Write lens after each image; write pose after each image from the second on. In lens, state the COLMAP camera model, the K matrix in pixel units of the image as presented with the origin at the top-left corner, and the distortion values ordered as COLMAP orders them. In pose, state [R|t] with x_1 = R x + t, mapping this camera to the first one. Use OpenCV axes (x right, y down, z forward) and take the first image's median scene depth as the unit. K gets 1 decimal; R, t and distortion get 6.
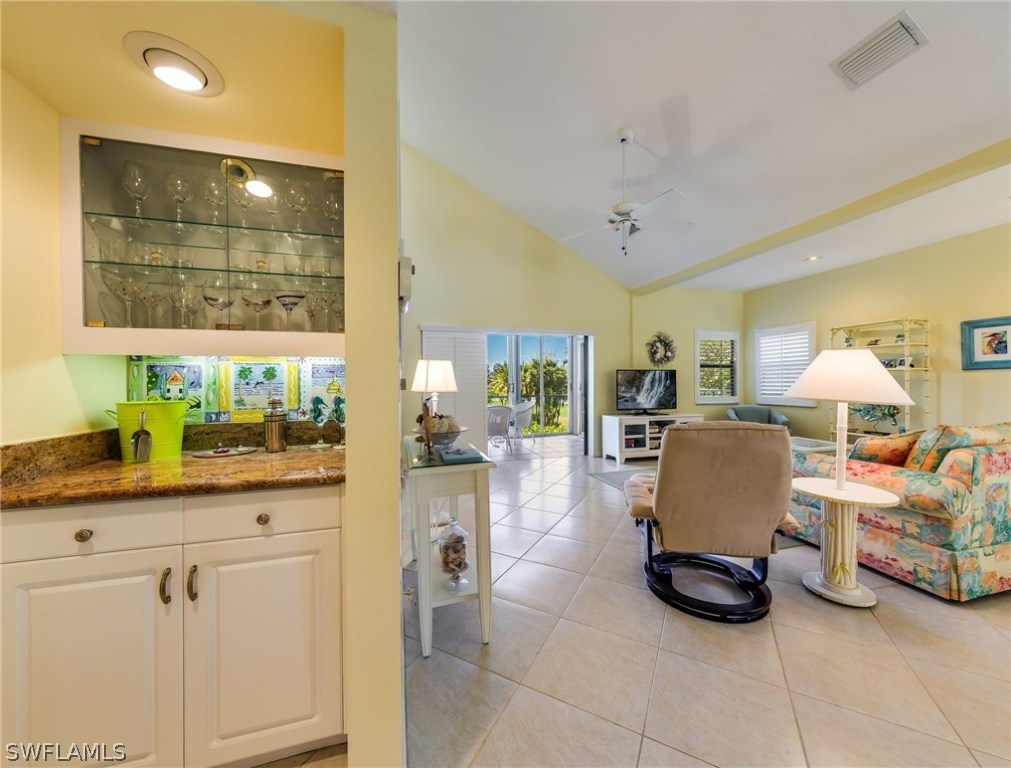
lens RADIAL K [[372.5, 0, 505.5], [0, 372.5, 384.0], [0, 0, 1]] dist [-0.000037, -0.000009]
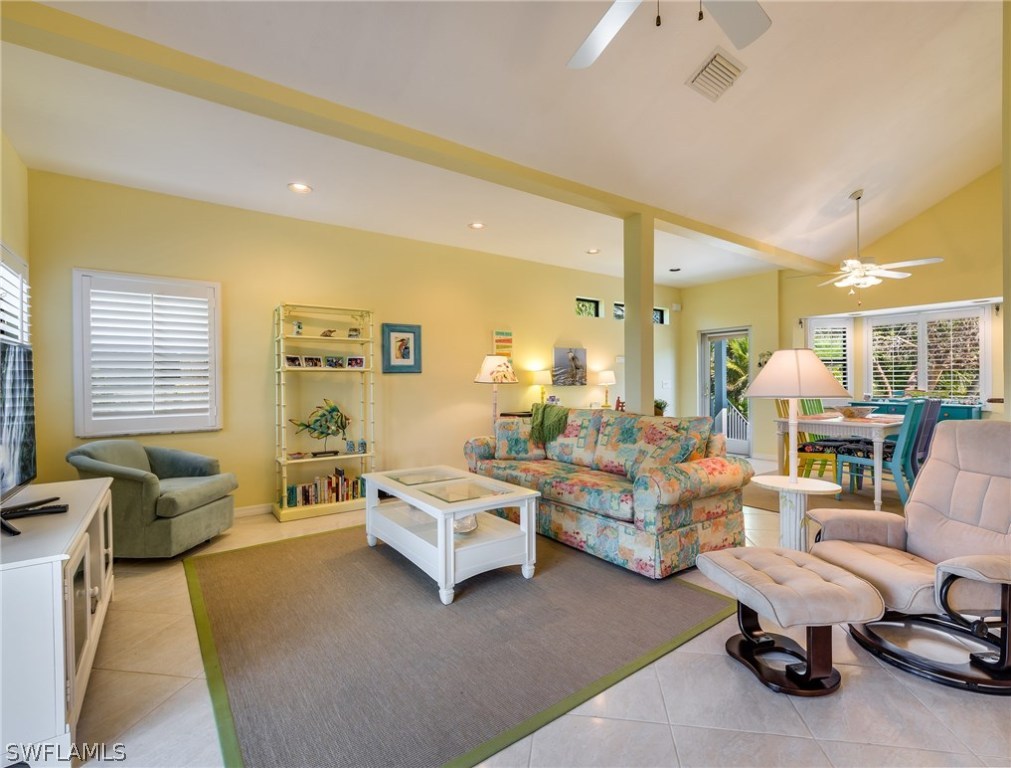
lens RADIAL K [[474.6, 0, 505.5], [0, 474.6, 384.0], [0, 0, 1]] dist [0.002691, 0.000613]
pose [[-0.335839, 0.010194, 0.941864, -0.038846], [0.018414, 0.999821, -0.004256, 0.001606], [-0.941739, 0.015914, -0.335967, 1.149319]]
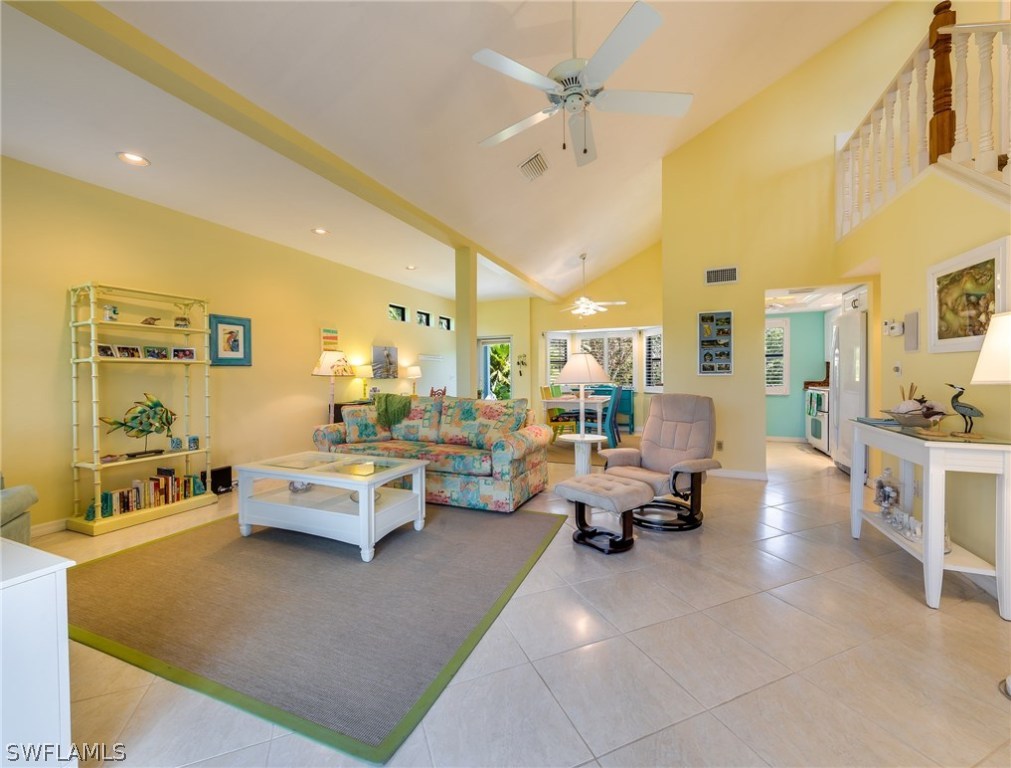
lens RADIAL K [[409.6, 0, 505.7], [0, 409.6, 377.5], [0, 0, 1]] dist [0.000777, -0.000037]
pose [[-0.775514, 0.014782, 0.631157, 0.008203], [0.022185, 0.999746, 0.003844, 0.004200], [-0.630940, 0.016983, -0.775645, 1.369501]]
